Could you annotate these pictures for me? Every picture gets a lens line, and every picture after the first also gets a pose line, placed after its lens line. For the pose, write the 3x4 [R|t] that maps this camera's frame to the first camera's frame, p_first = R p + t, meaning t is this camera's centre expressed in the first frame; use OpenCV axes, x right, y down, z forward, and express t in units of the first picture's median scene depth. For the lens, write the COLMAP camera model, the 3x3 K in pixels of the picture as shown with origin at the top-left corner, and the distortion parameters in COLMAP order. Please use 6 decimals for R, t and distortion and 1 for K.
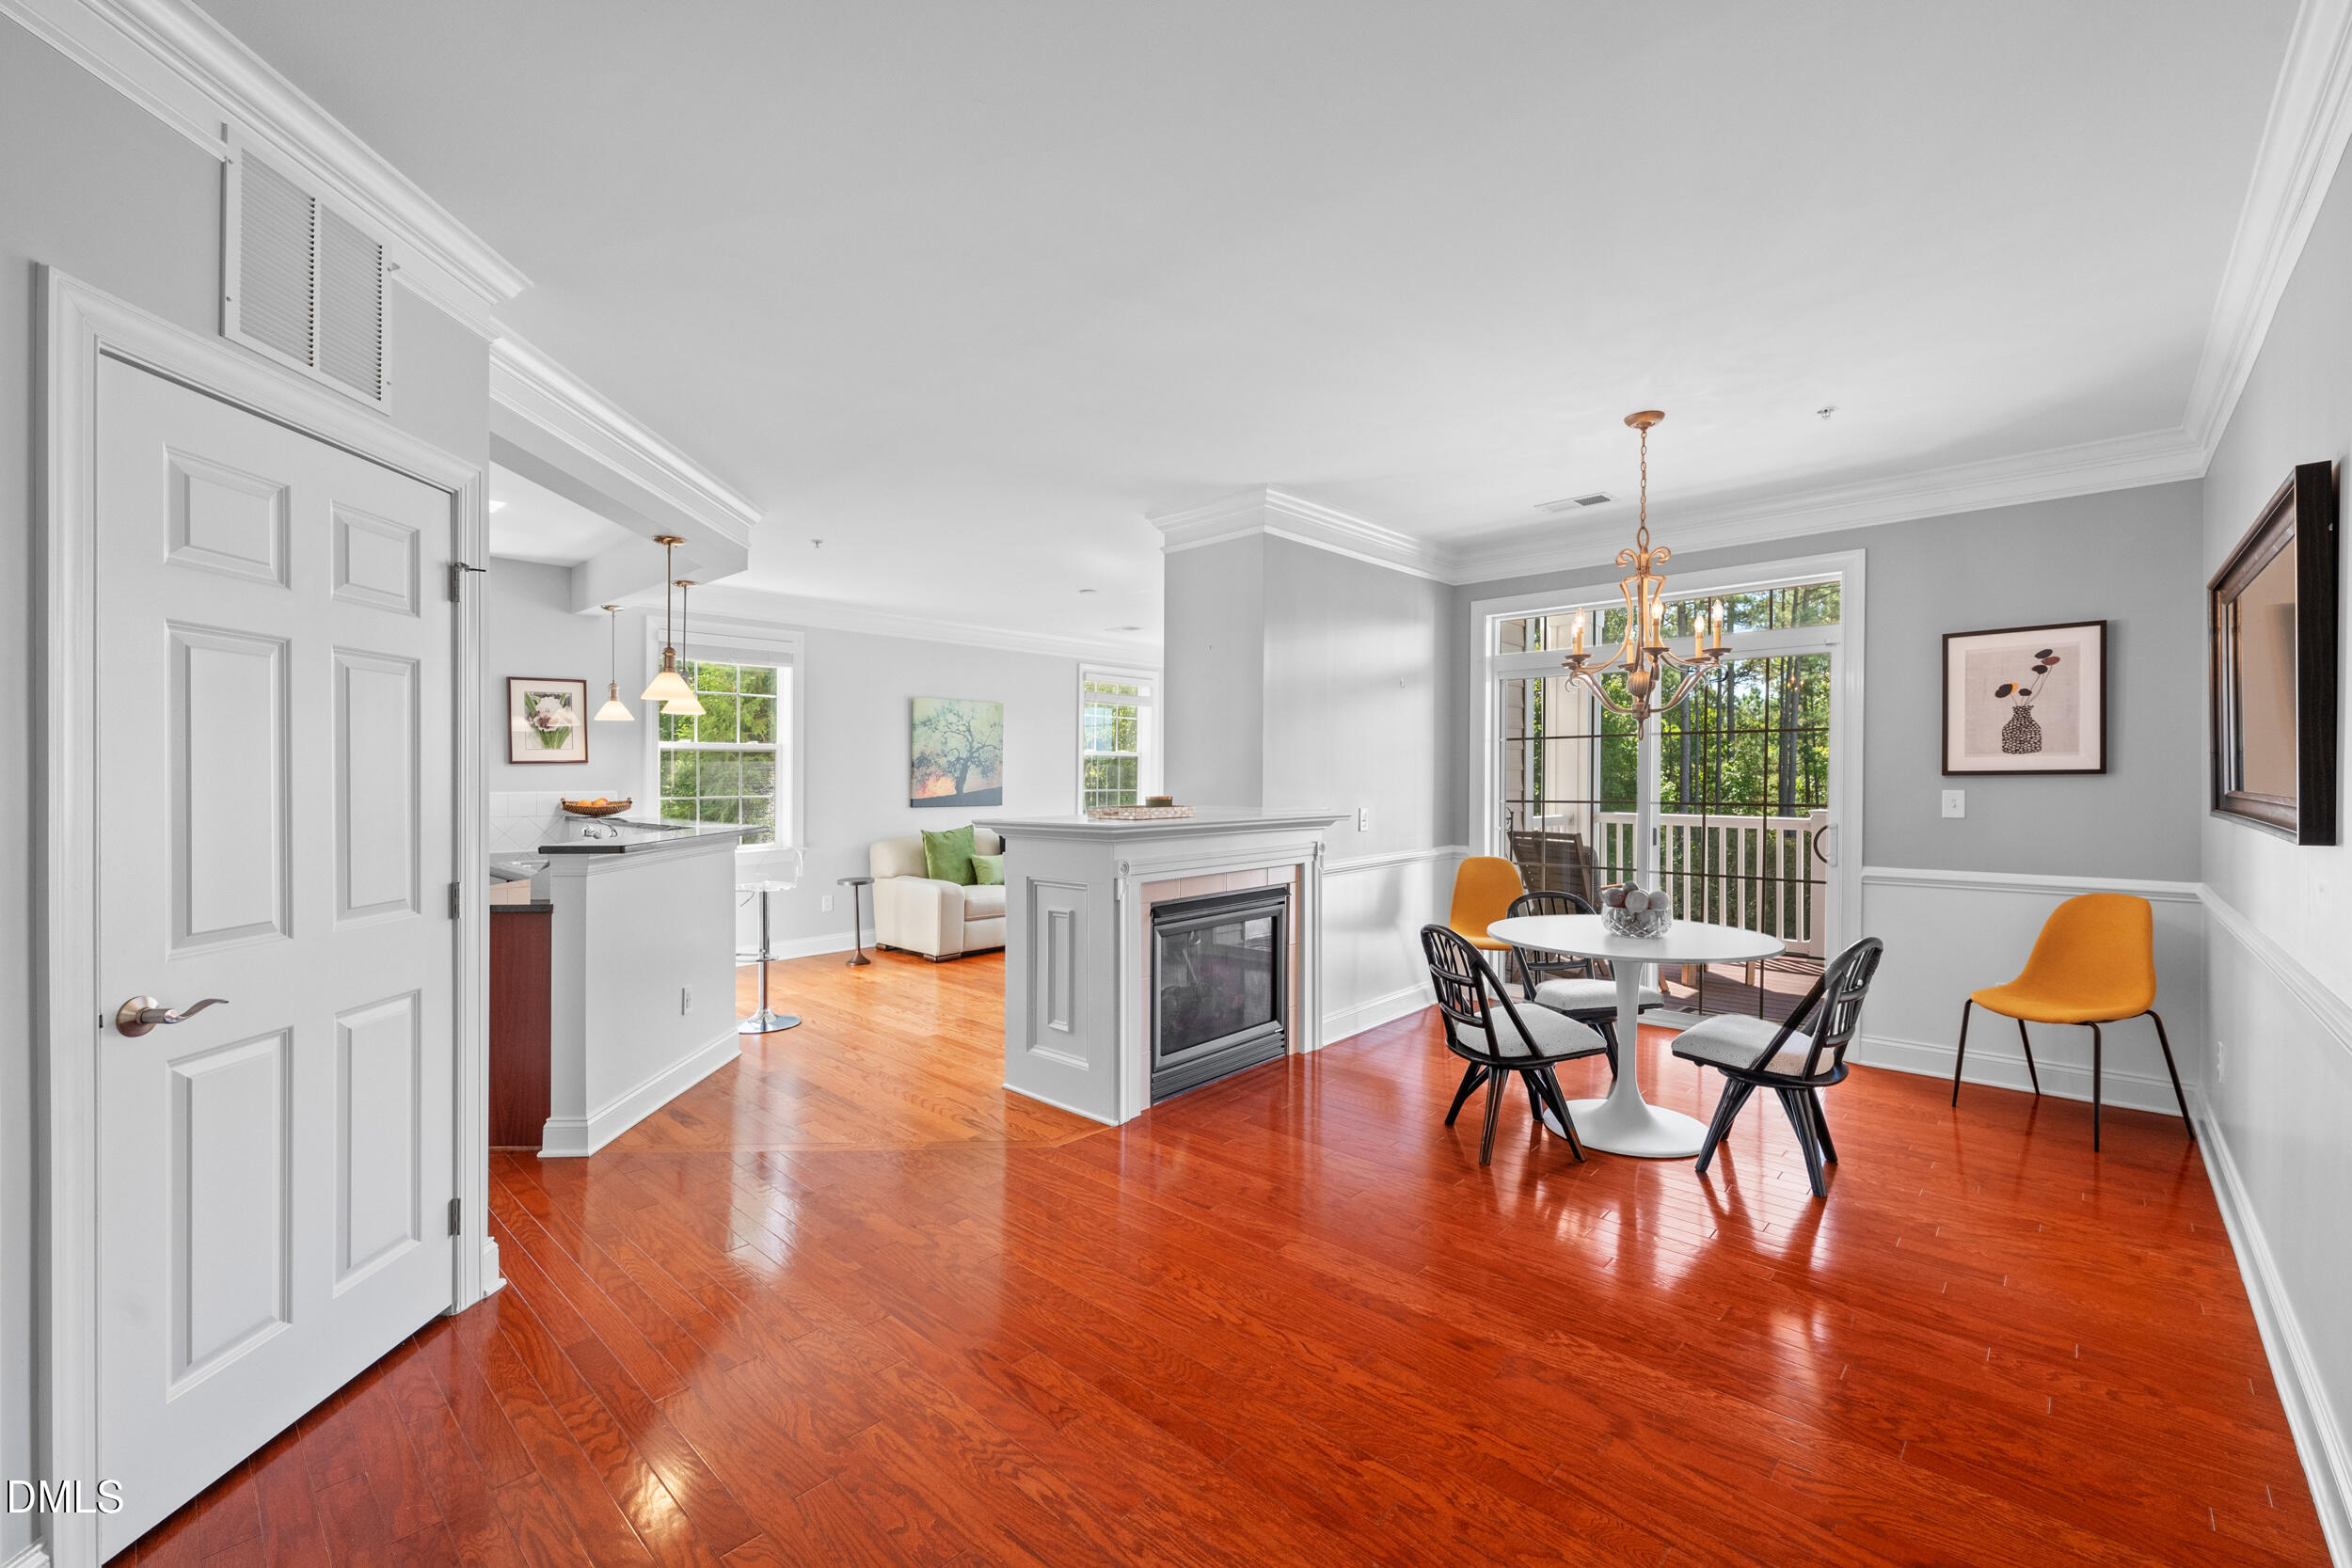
lens RADIAL K [[975.0, 0, 1176.0], [0, 975.0, 784.0], [0, 0, 1]] dist [-0.000708, -0.000123]
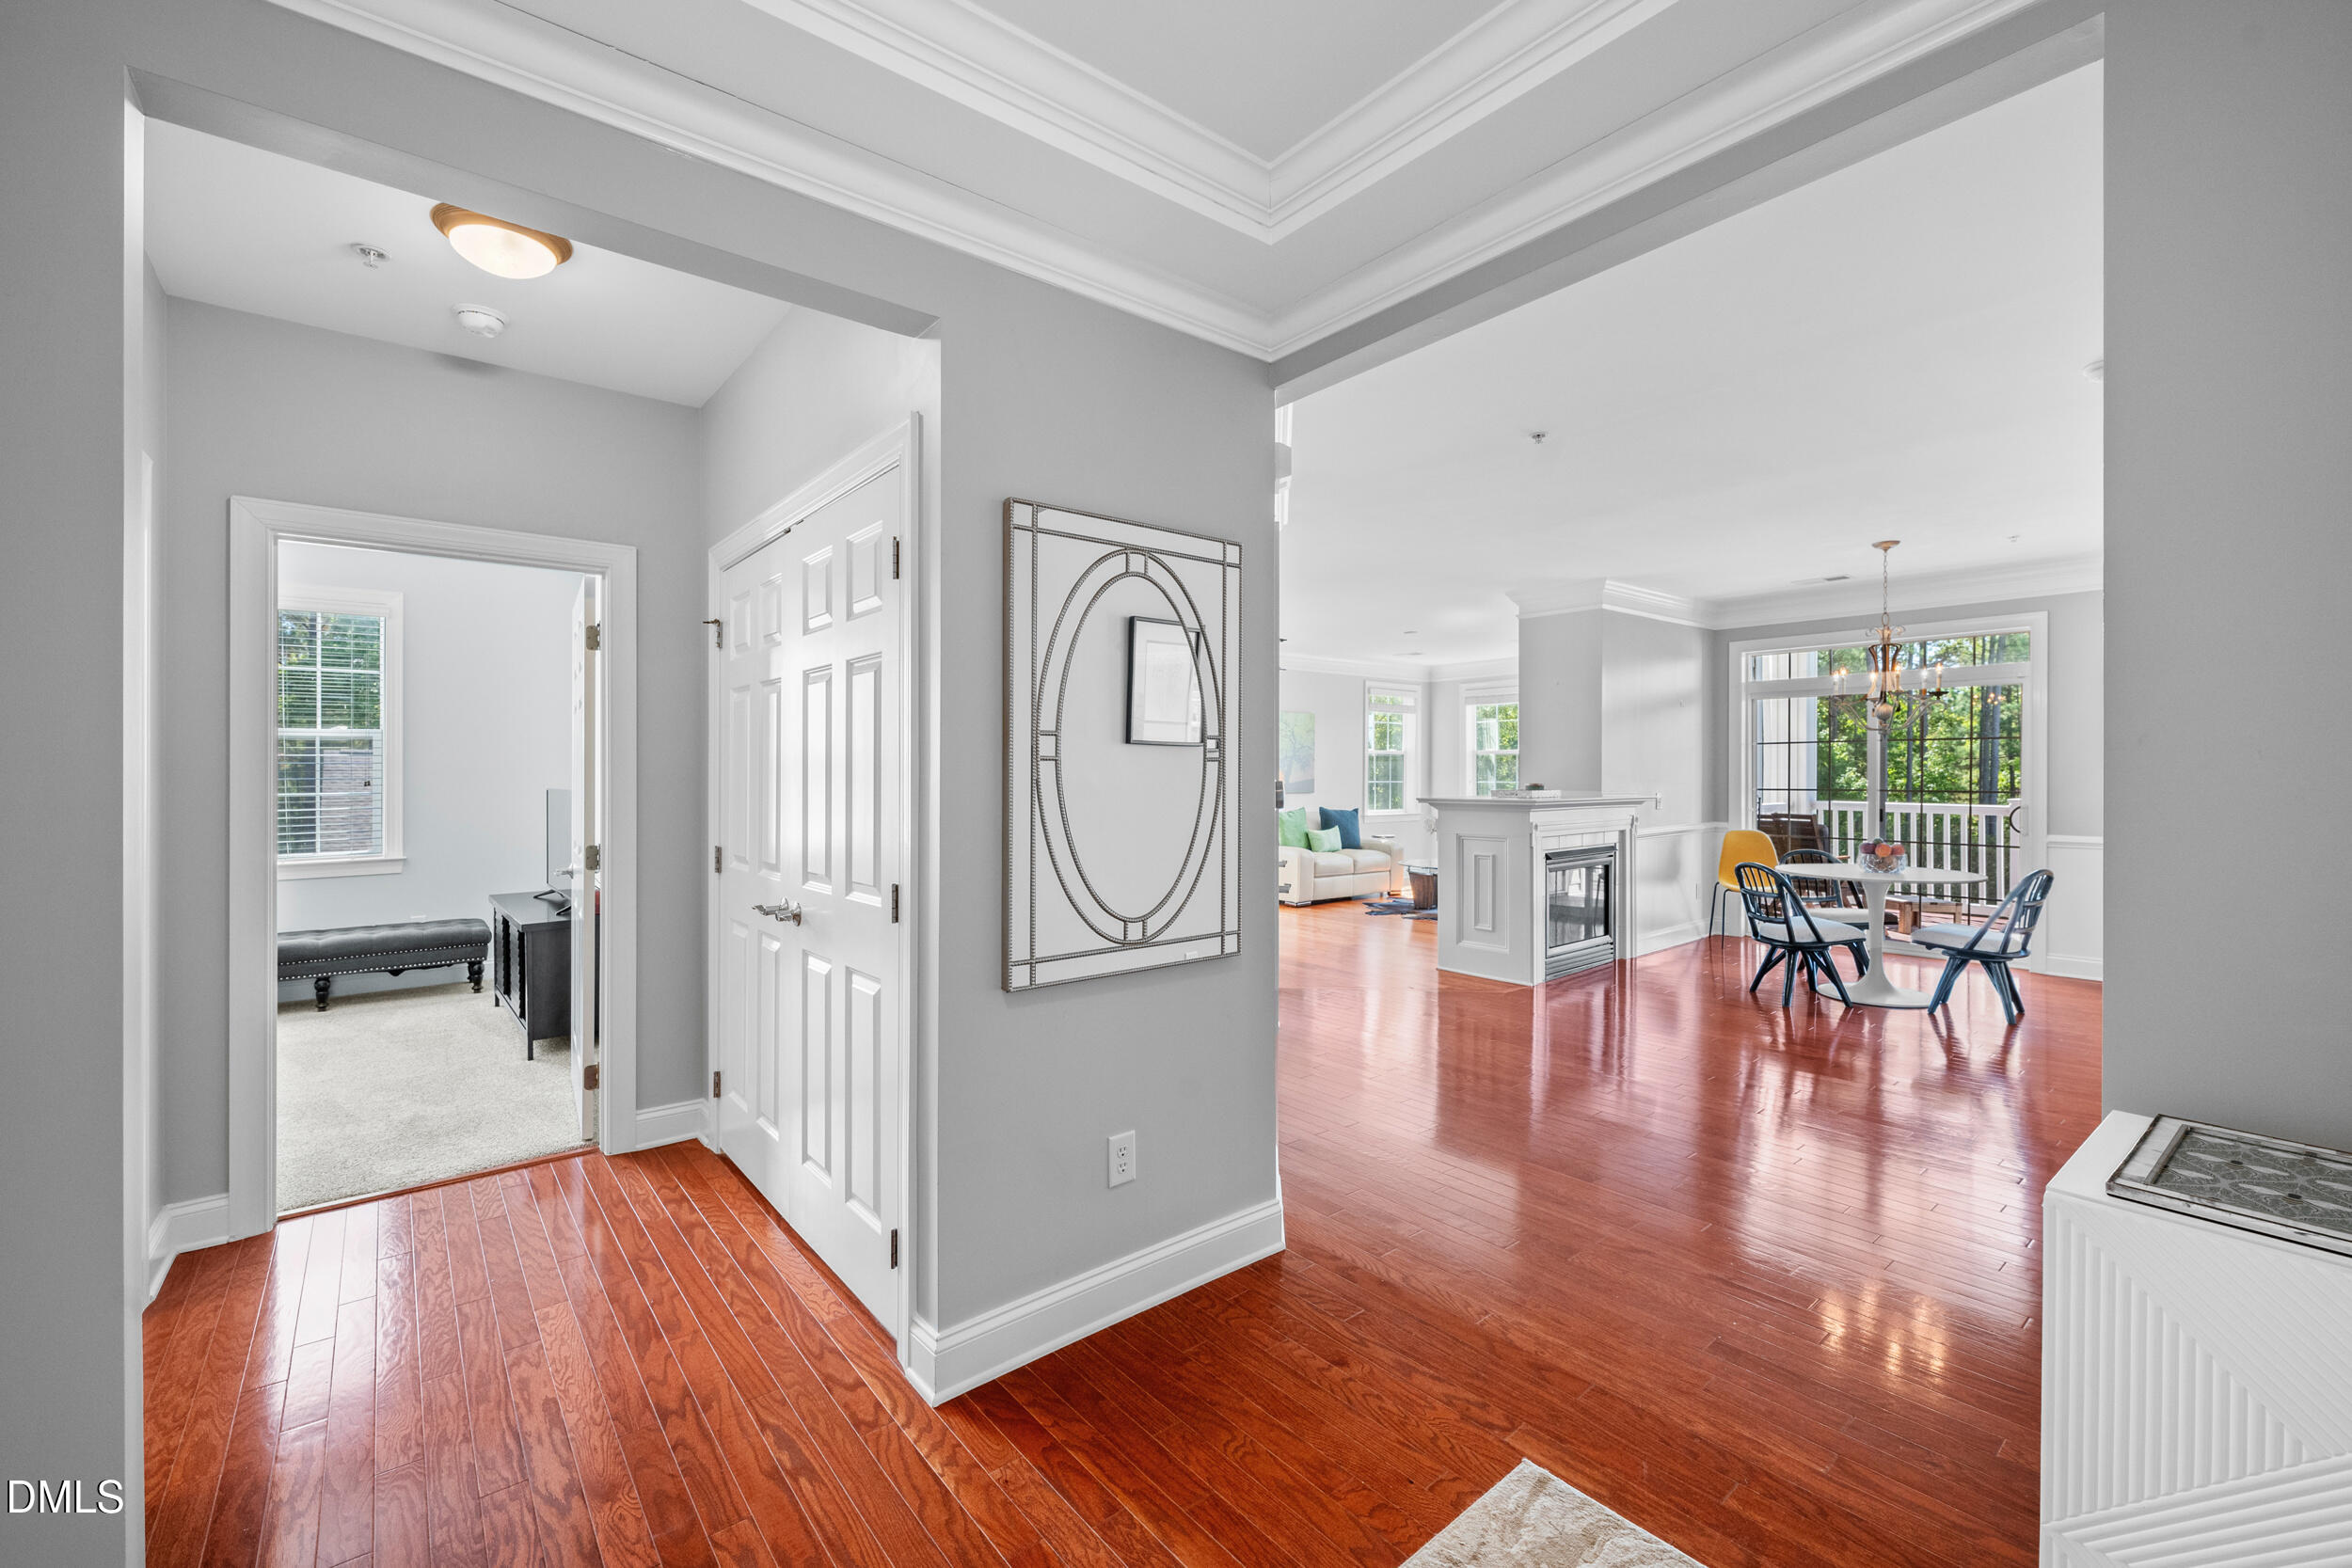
lens RADIAL K [[974.1, 0, 1169.2], [0, 974.1, 766.5], [0, 0, 1]] dist [0.000717, 0.000102]
pose [[0.990368, 0.000685, -0.138458, -0.366392], [-0.002363, 0.999926, -0.011953, 0.005197], [0.138440, 0.012166, 0.990296, -0.584616]]
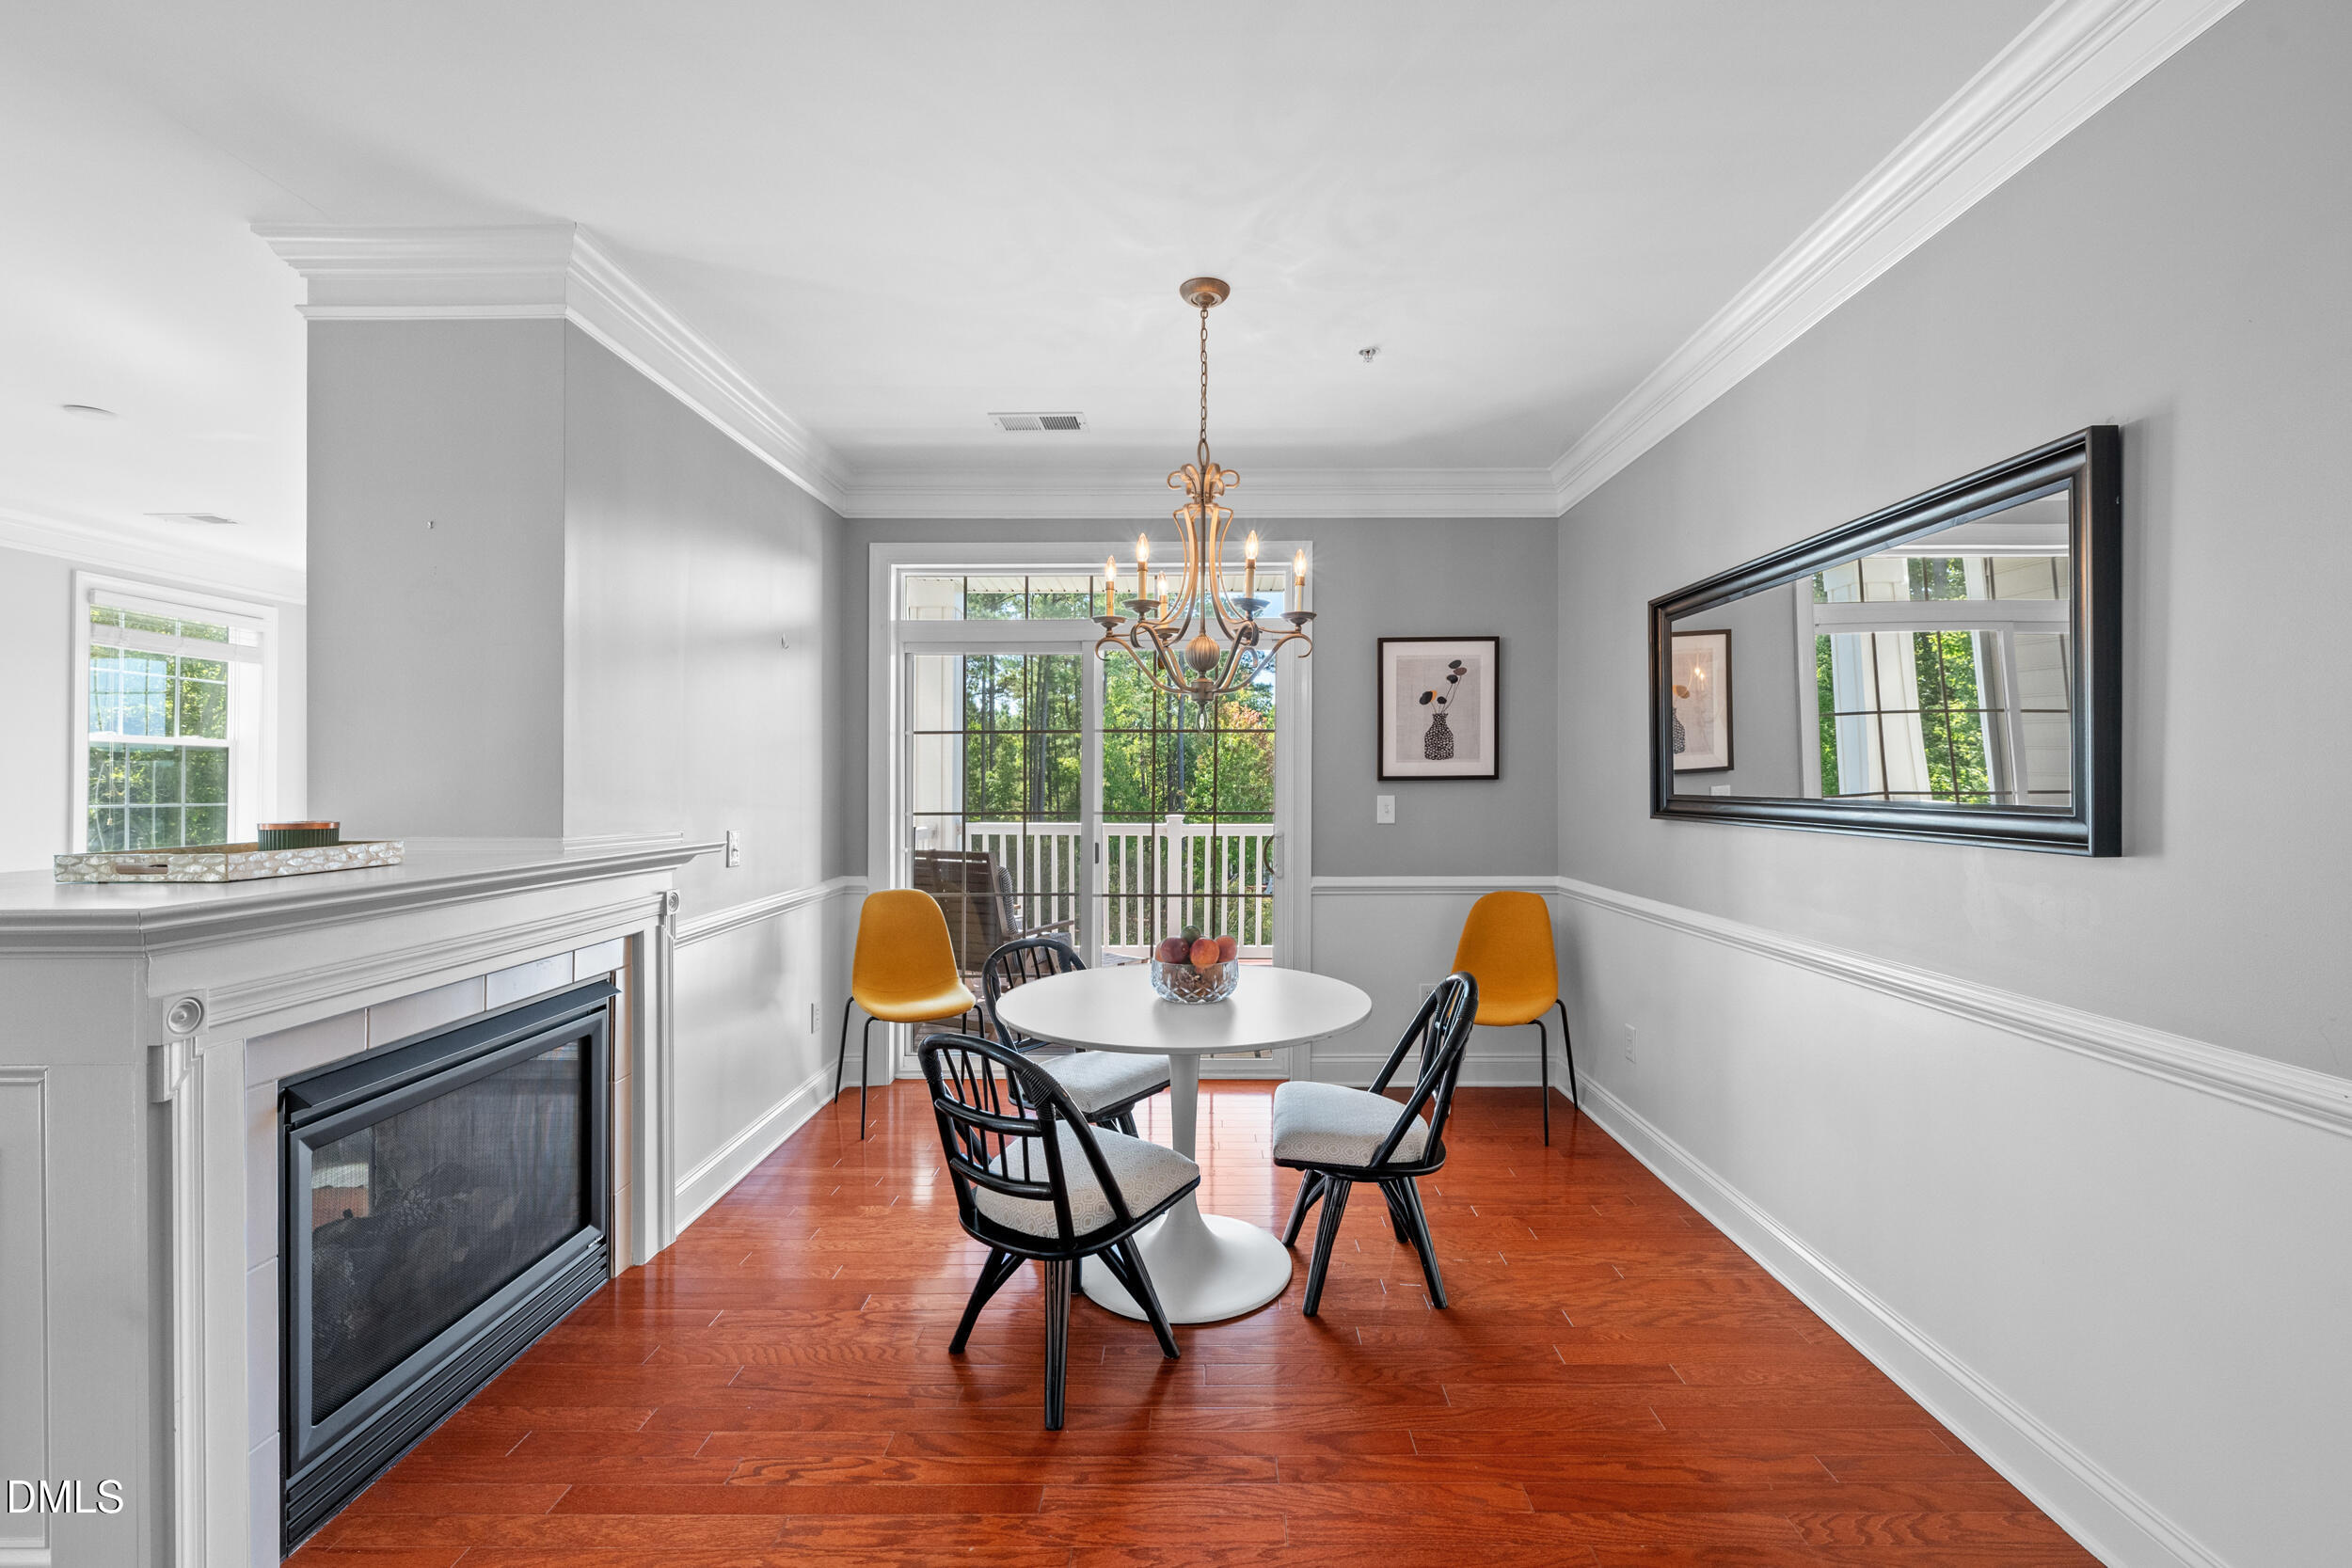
lens RADIAL K [[978.1, 0, 1201.8], [0, 978.1, 790.1], [0, 0, 1]] dist [-0.000266, -0.000364]
pose [[0.735429, -0.003646, 0.677592, -0.016480], [0.004395, 0.999990, 0.000611, -0.000699], [-0.677588, 0.002529, 0.735437, 0.376515]]
